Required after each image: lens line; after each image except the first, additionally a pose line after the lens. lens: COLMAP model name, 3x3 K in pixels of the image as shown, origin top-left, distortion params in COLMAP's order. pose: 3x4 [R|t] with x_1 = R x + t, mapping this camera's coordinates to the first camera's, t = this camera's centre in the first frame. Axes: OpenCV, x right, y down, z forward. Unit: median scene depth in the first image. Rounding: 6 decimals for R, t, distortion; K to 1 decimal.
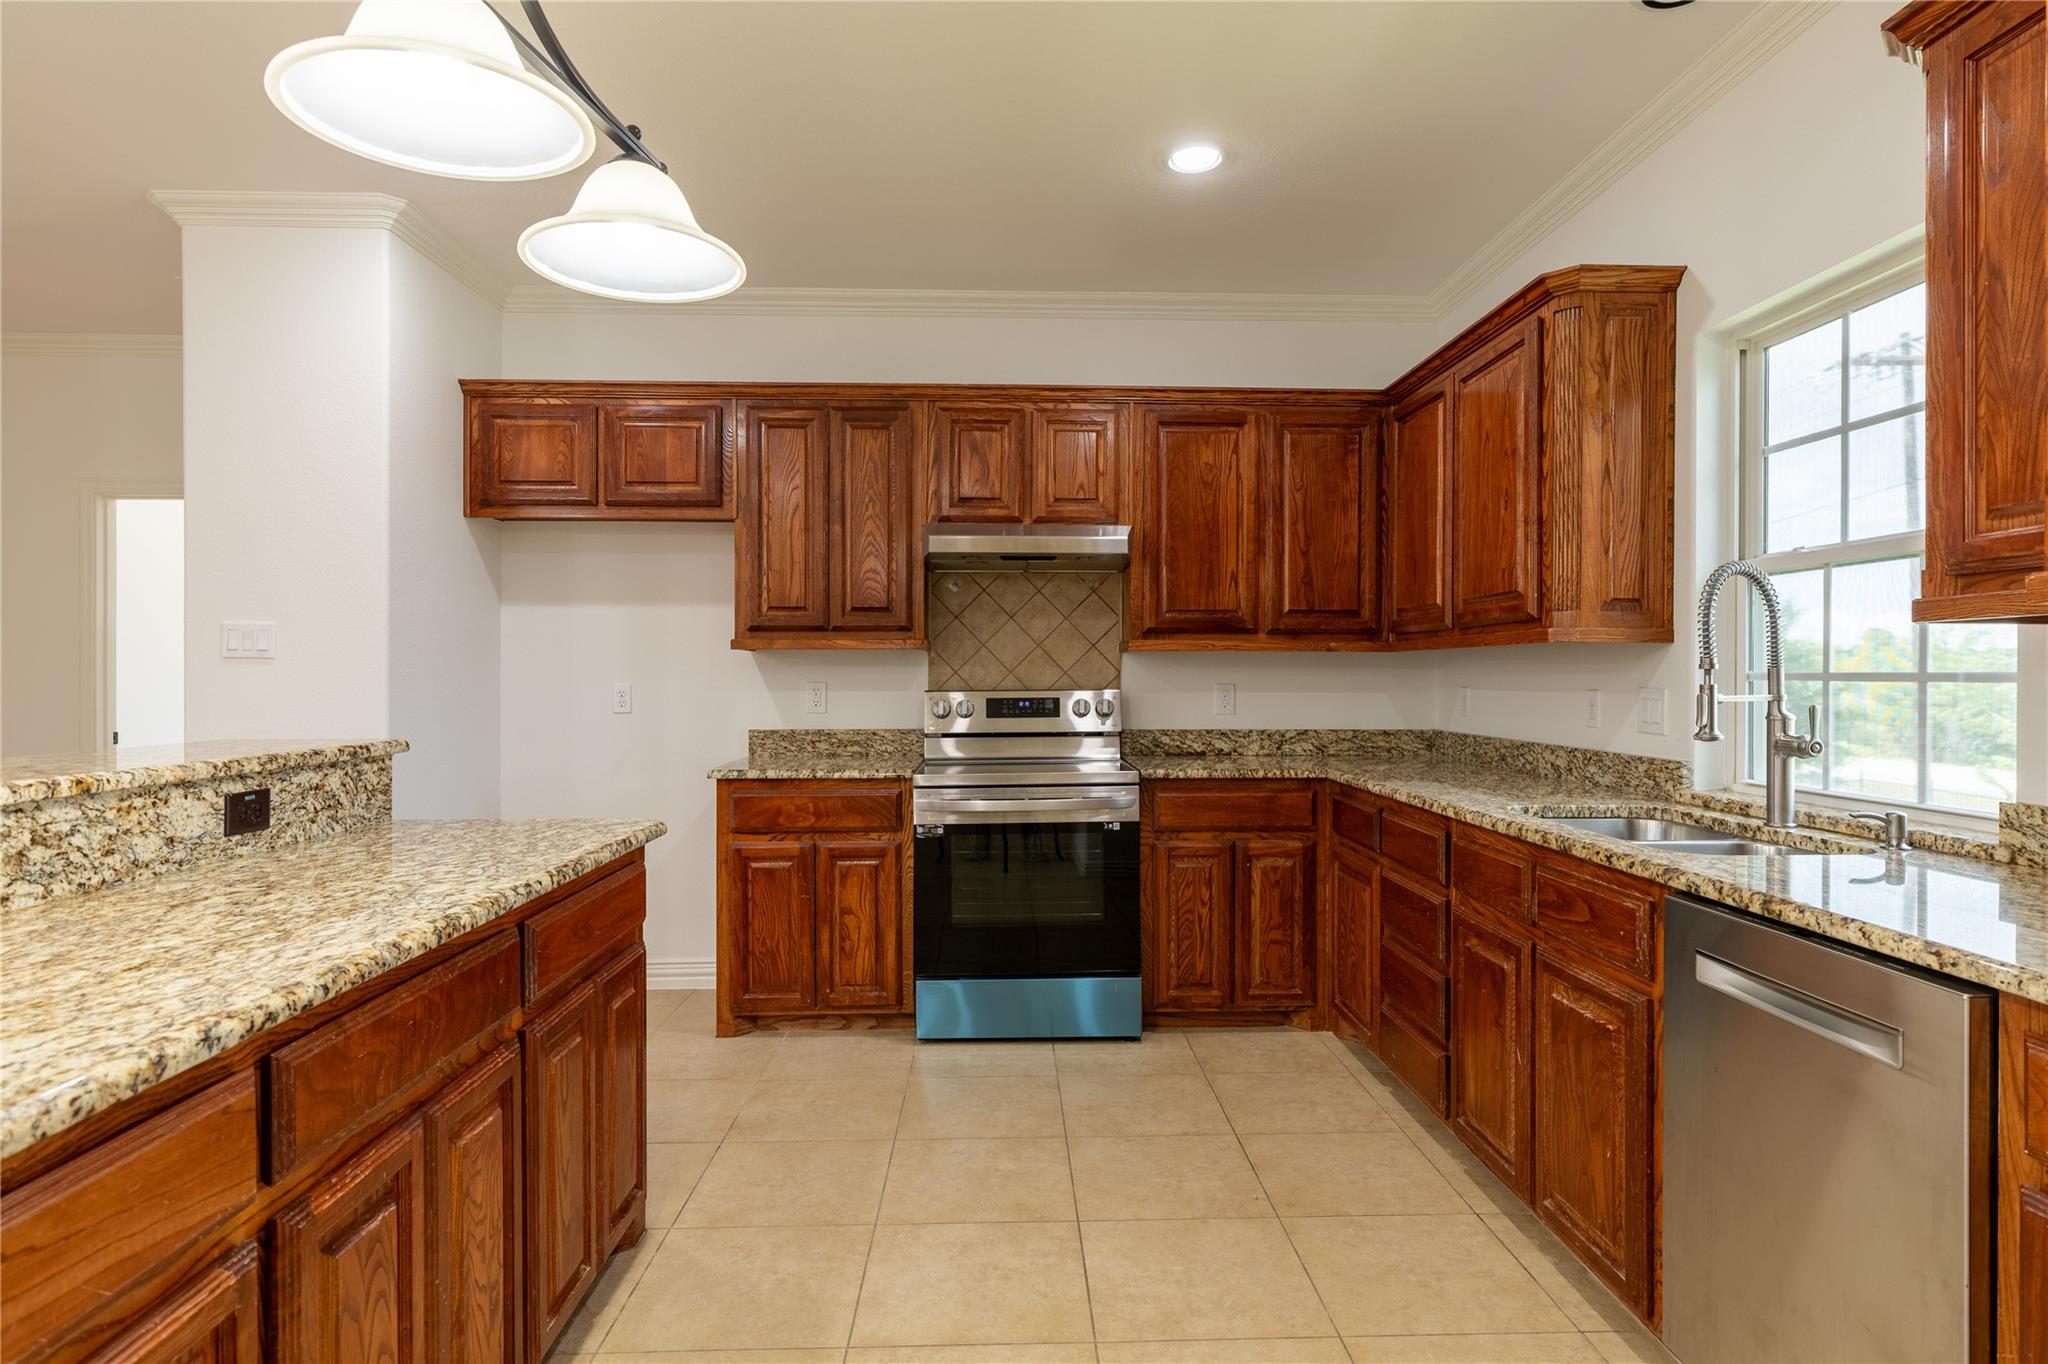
lens RADIAL K [[1099.7, 0, 1027.8], [0, 1099.7, 679.0], [0, 0, 1]] dist [-0.000265, -0.000058]
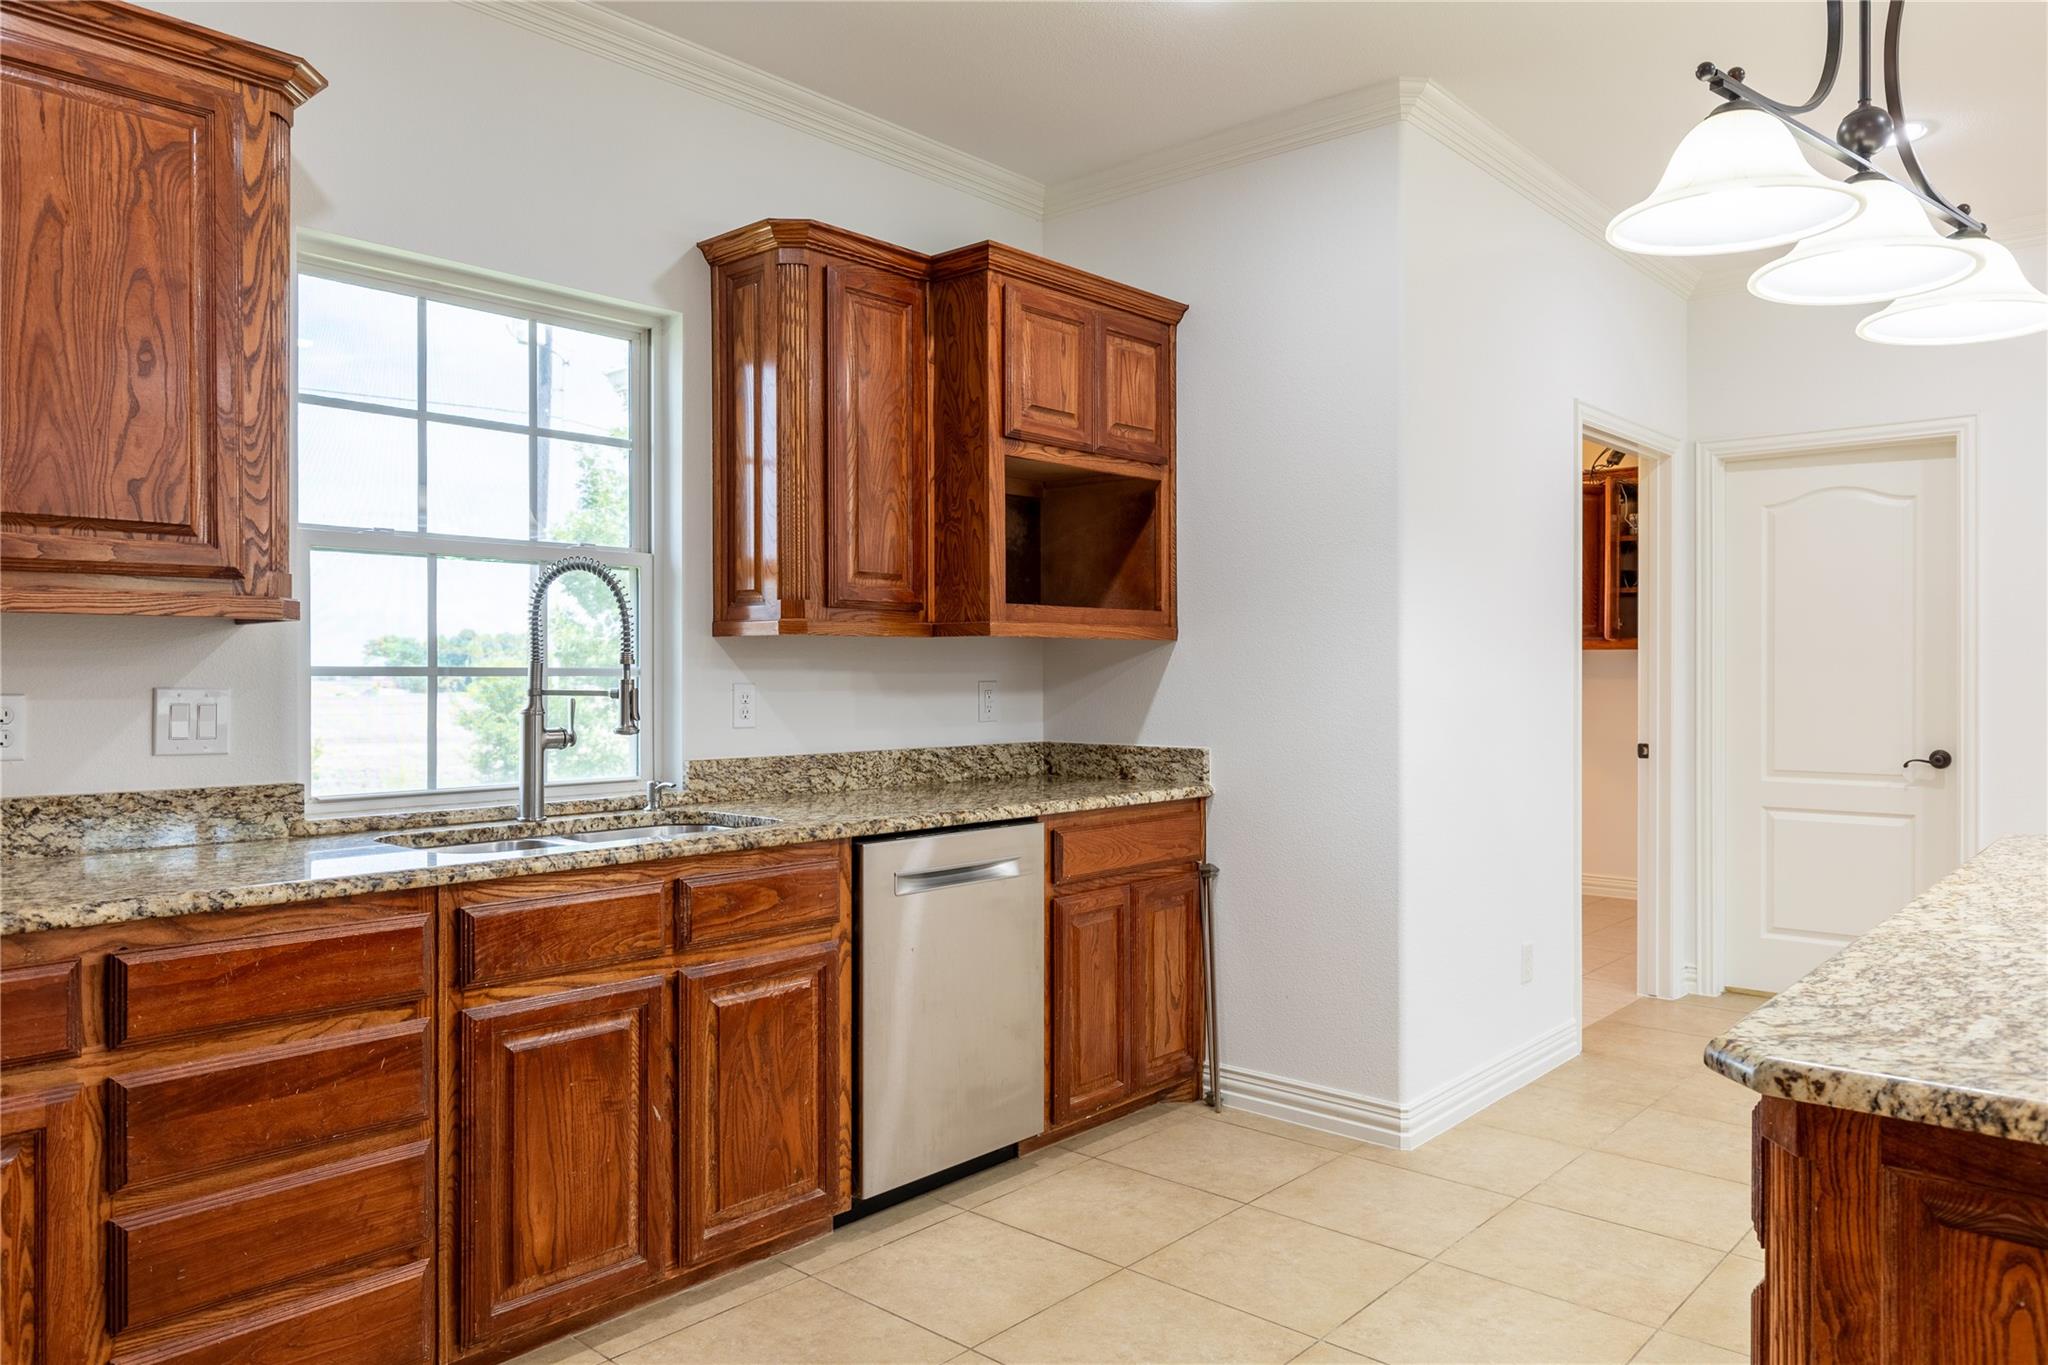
lens RADIAL K [[1393.3, 0, 1025.6], [0, 1393.3, 679.6], [0, 0, 1]] dist [-0.001606, -0.000616]
pose [[-0.729121, -0.009178, 0.684323, -0.504661], [-0.002226, 0.999937, 0.011039, -0.010090], [-0.684381, 0.006525, -0.729095, 1.588225]]
